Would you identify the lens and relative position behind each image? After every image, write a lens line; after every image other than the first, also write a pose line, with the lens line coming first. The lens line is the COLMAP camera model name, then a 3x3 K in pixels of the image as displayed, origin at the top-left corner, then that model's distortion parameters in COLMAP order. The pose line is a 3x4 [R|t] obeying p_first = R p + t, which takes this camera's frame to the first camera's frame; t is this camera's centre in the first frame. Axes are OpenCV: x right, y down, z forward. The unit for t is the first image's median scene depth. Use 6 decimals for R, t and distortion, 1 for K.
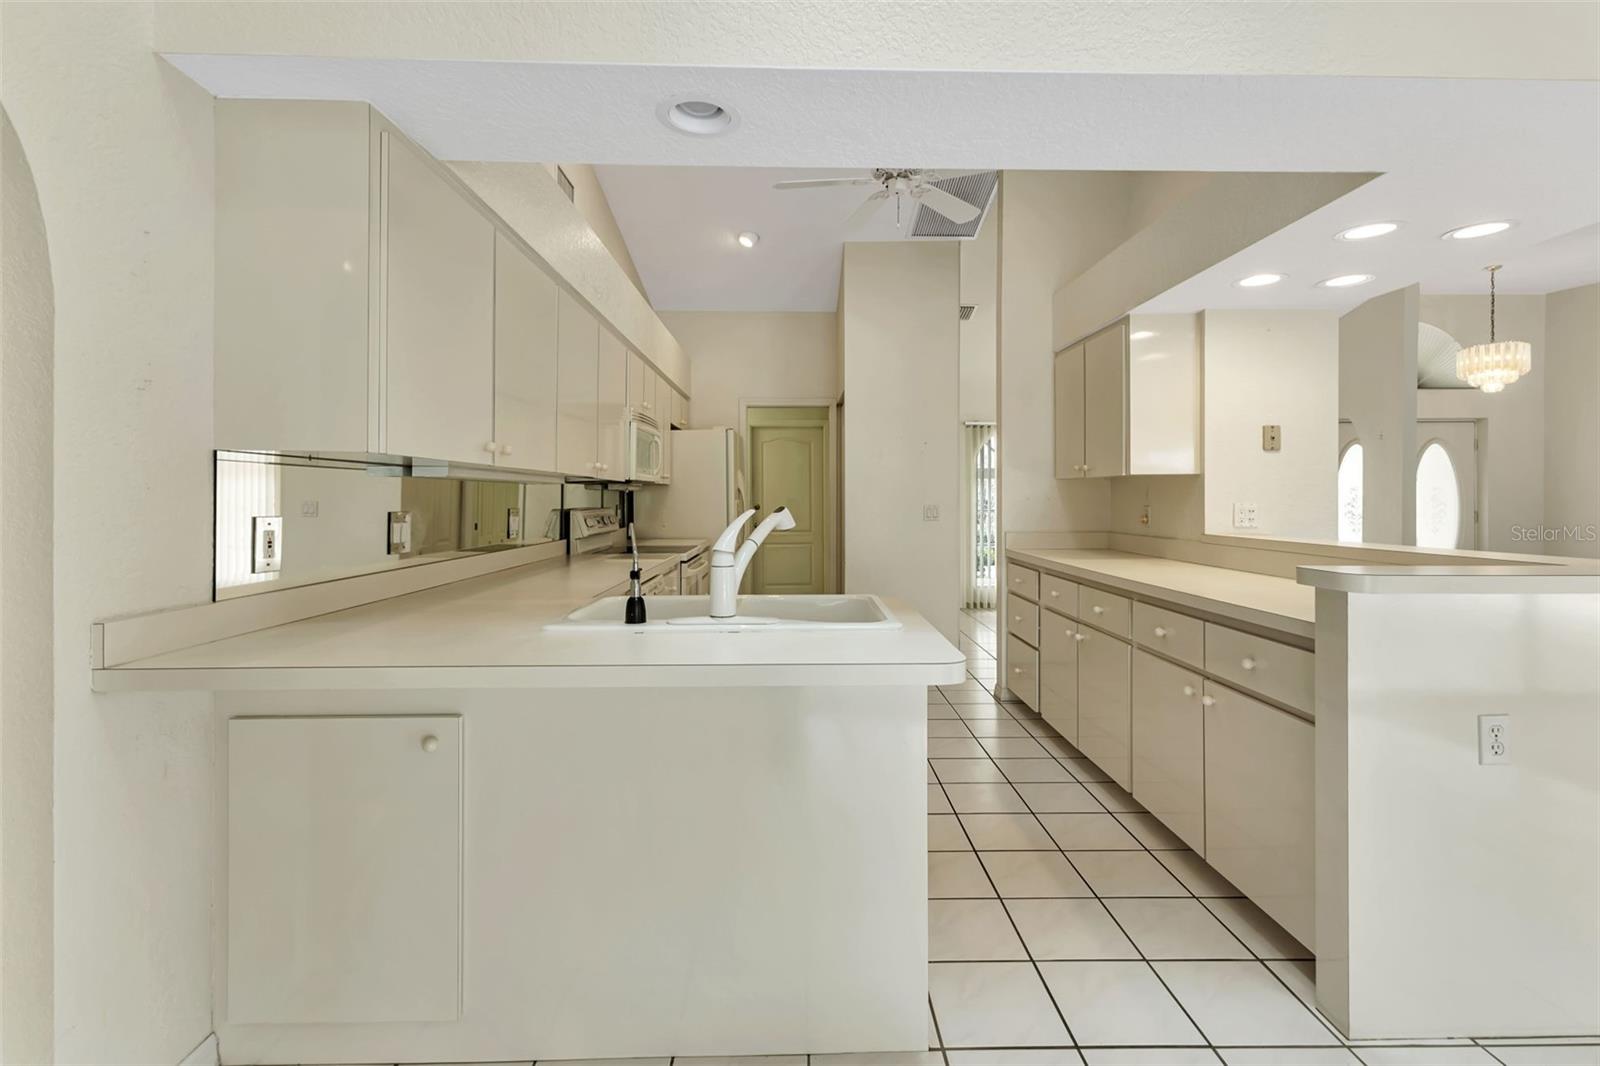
lens RADIAL K [[702.4, 0, 813.8], [0, 702.4, 515.1], [0, 0, 1]] dist [-0.000485, -0.000230]
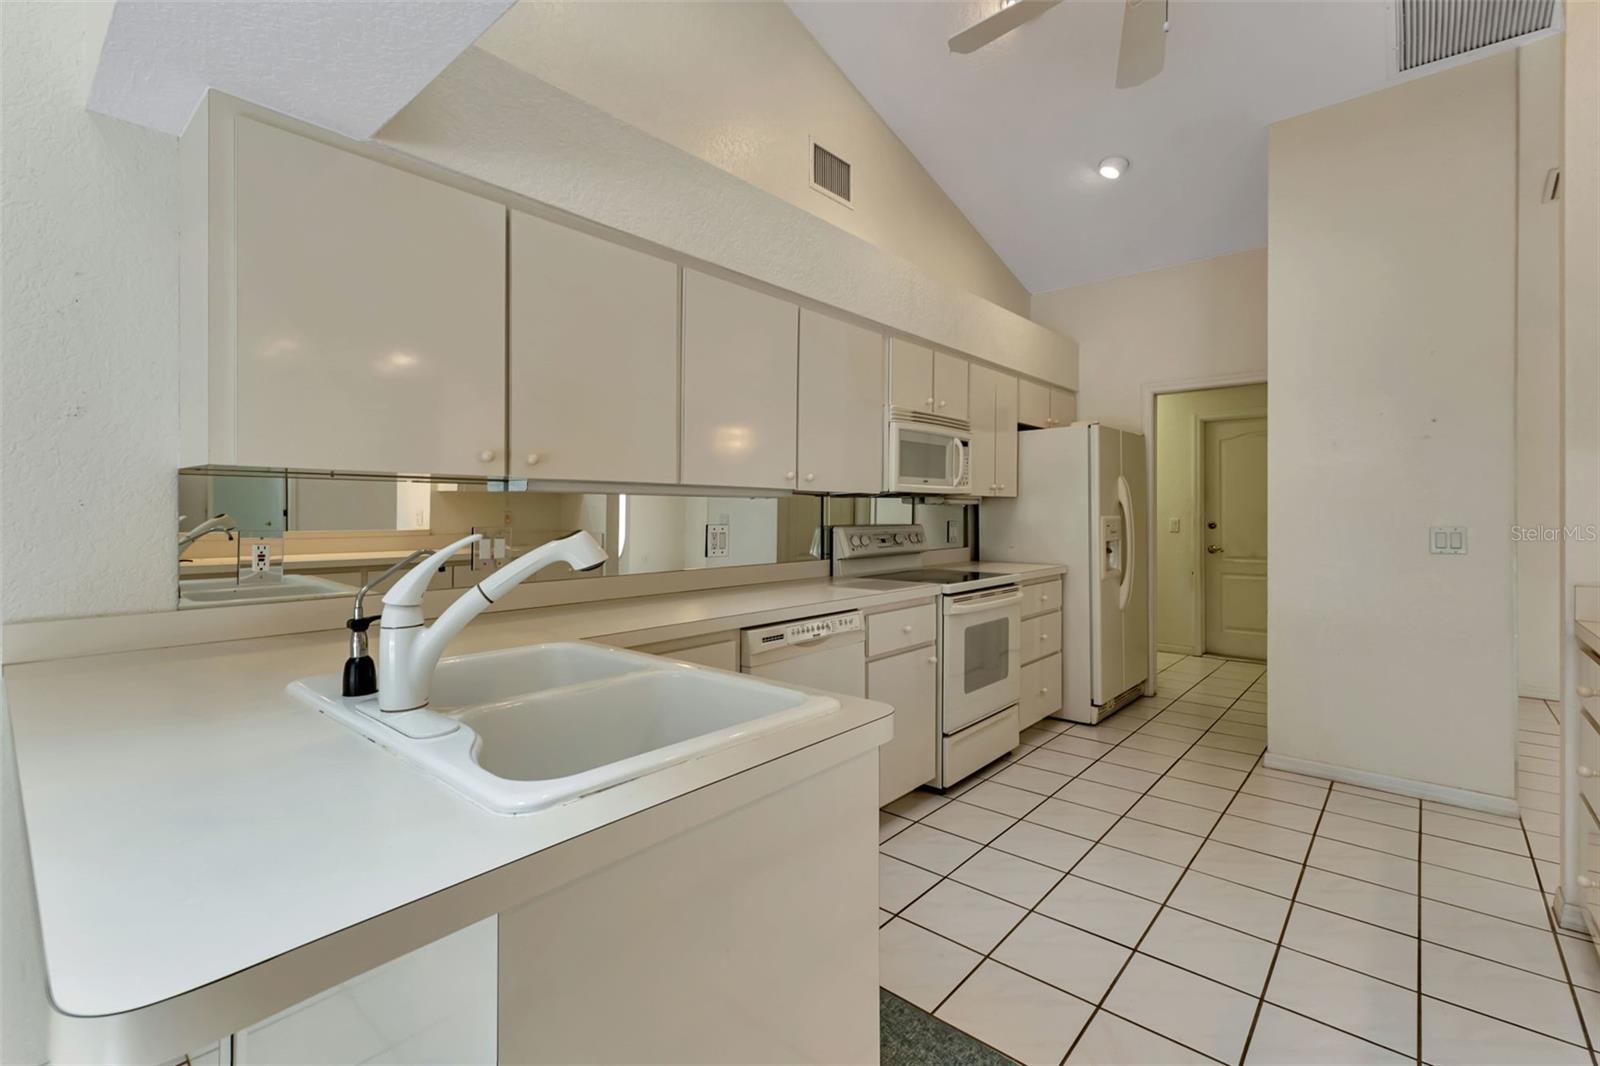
lens RADIAL K [[702.4, 0, 813.8], [0, 702.4, 515.1], [0, 0, 1]] dist [-0.000485, -0.000230]
pose [[0.750237, 0.003704, -0.661158, 0.218412], [-0.018021, 0.999727, -0.014849, -0.008381], [0.660923, 0.023055, 0.750100, 0.314999]]
